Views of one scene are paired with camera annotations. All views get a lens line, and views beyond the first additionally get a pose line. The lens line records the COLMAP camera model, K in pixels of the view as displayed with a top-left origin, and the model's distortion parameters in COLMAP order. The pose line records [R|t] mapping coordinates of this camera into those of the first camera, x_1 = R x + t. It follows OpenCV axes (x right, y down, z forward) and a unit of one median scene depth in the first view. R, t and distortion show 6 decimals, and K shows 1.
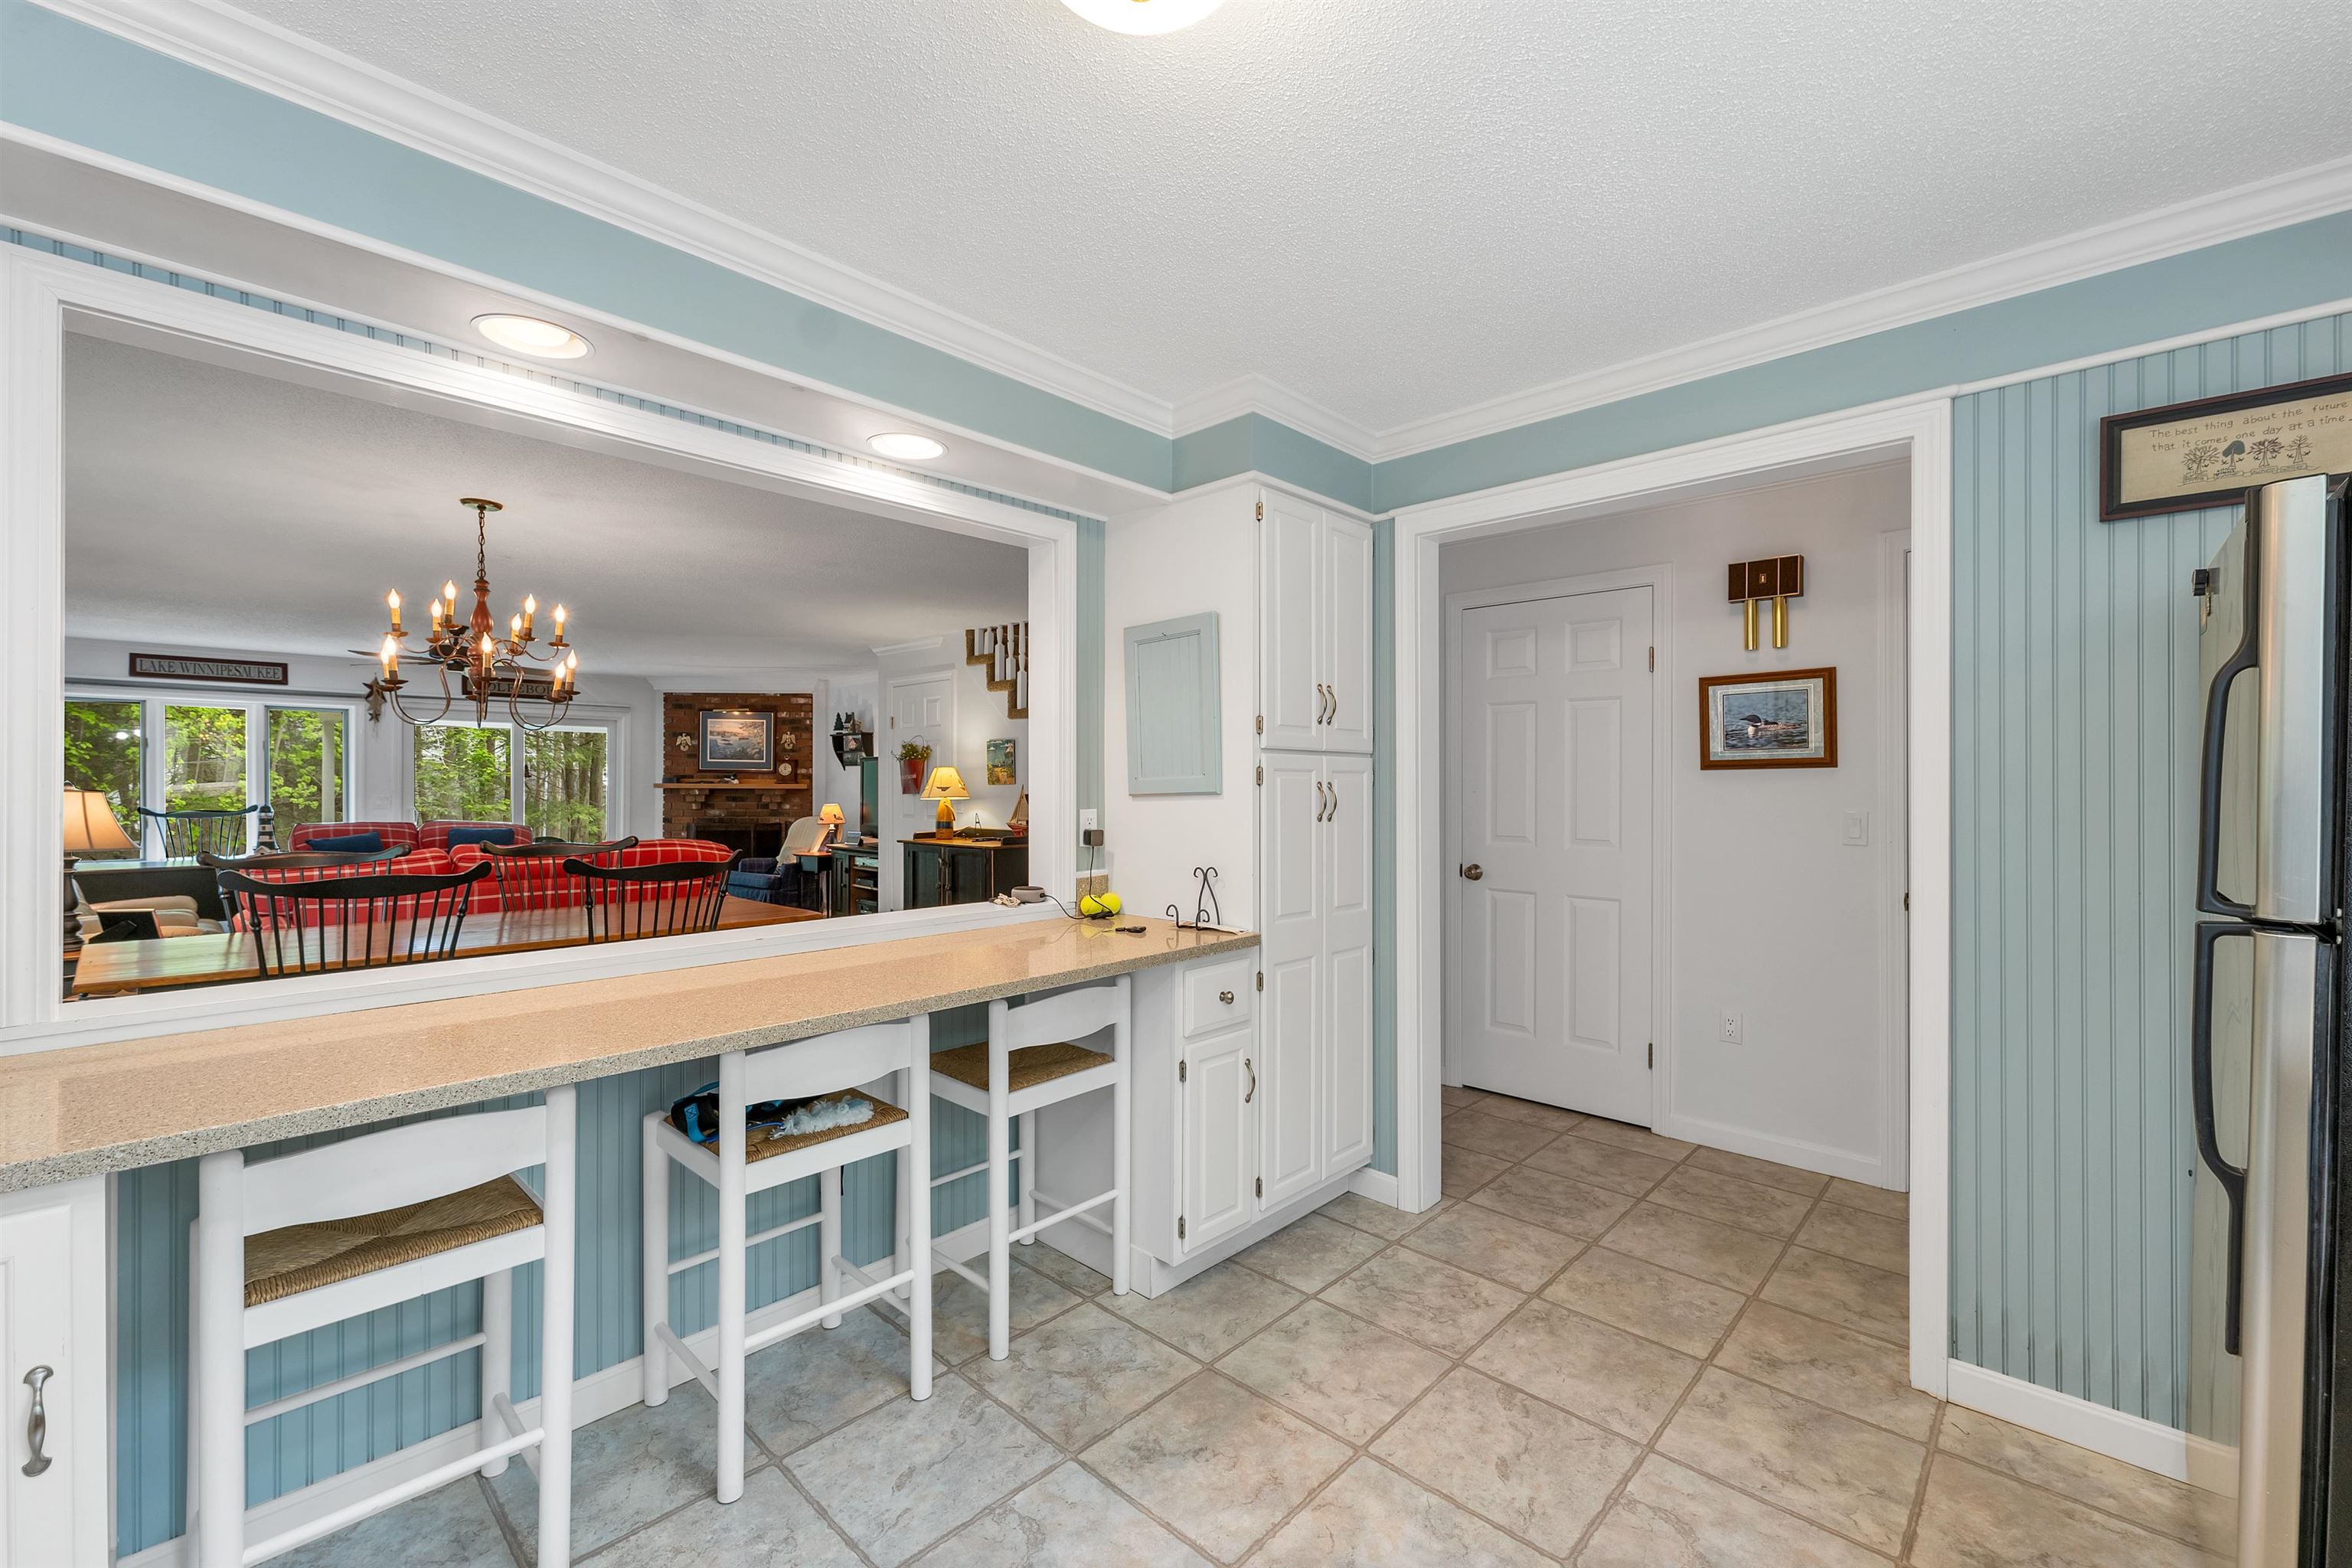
lens RADIAL K [[967.1, 0, 1176.0], [0, 967.1, 788.5], [0, 0, 1]] dist [0.000443, 0.000023]
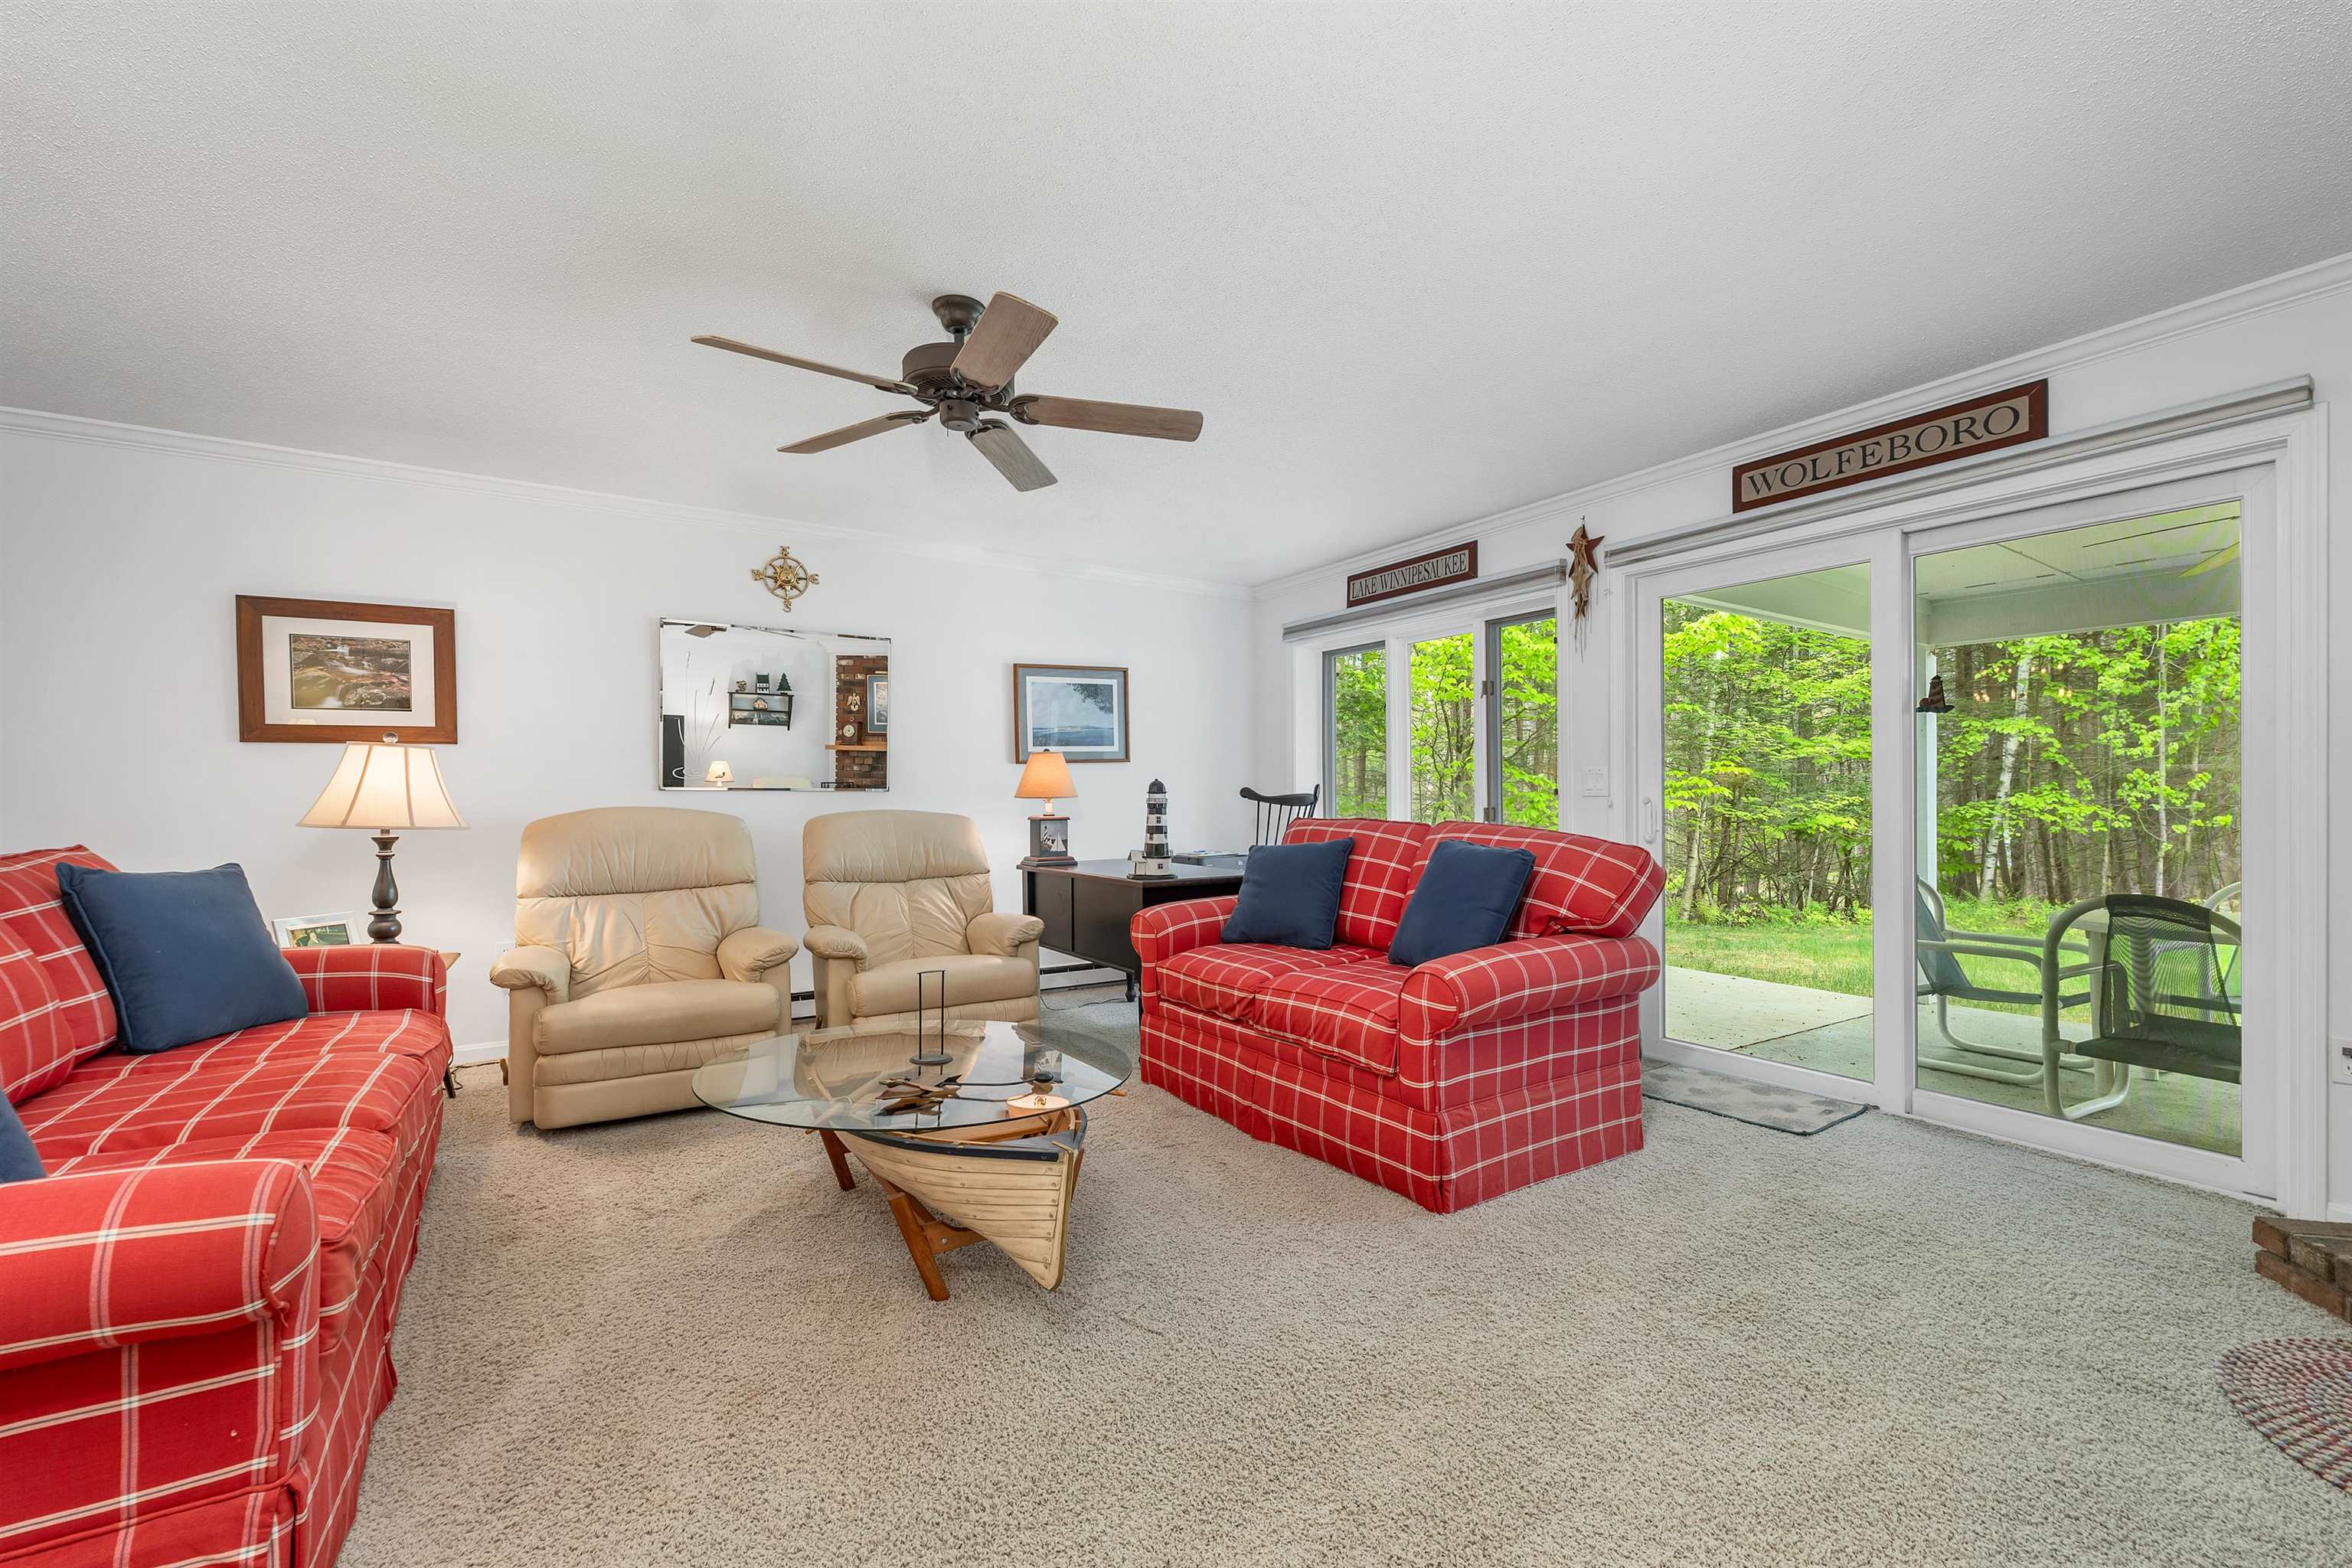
lens RADIAL K [[963.5, 0, 1178.3], [0, 963.5, 793.3], [0, 0, 1]] dist [0.000517, 0.000235]
pose [[-0.247636, -0.003817, -0.968846, -0.283255], [-0.002132, 0.999992, -0.003395, 0.019553], [0.968851, 0.001224, -0.247642, 0.846742]]
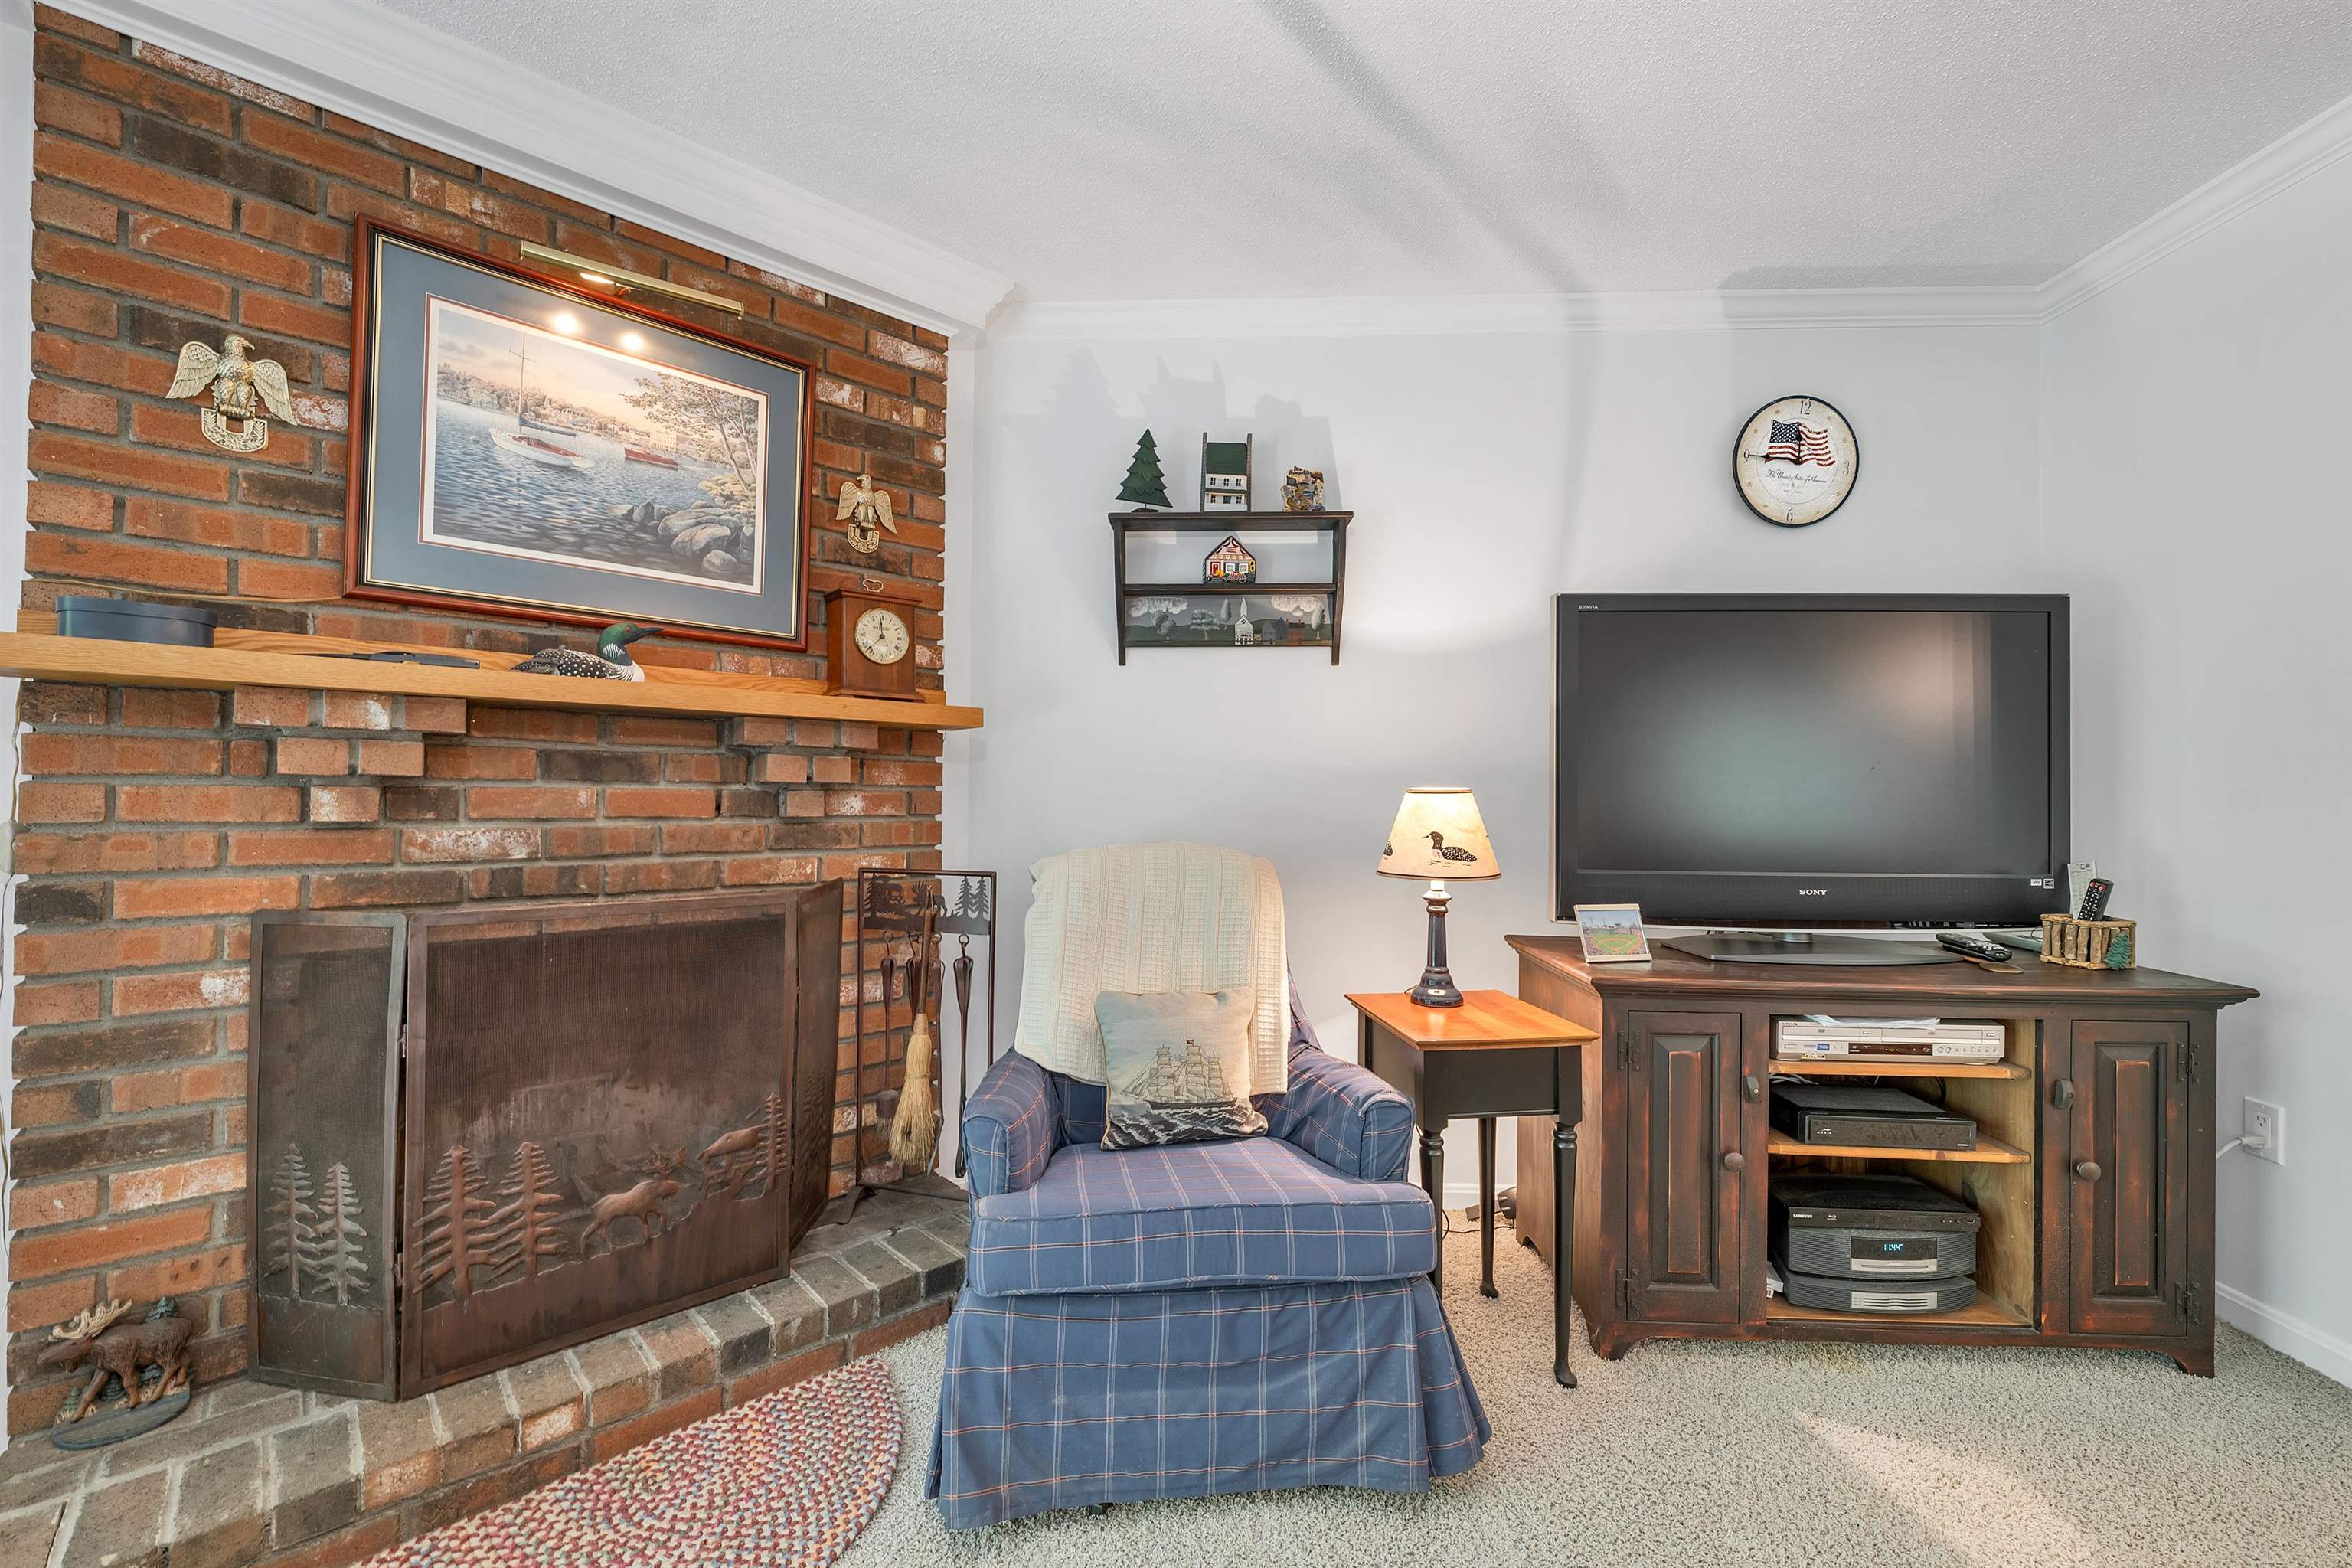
lens RADIAL K [[967.1, 0, 1176.0], [0, 967.1, 788.5], [0, 0, 1]] dist [0.000443, 0.000023]
pose [[0.755063, 0.004768, 0.655635, -0.539104], [-0.001410, 0.999983, -0.005647, 0.017769], [-0.655651, 0.003339, 0.755057, 0.850754]]
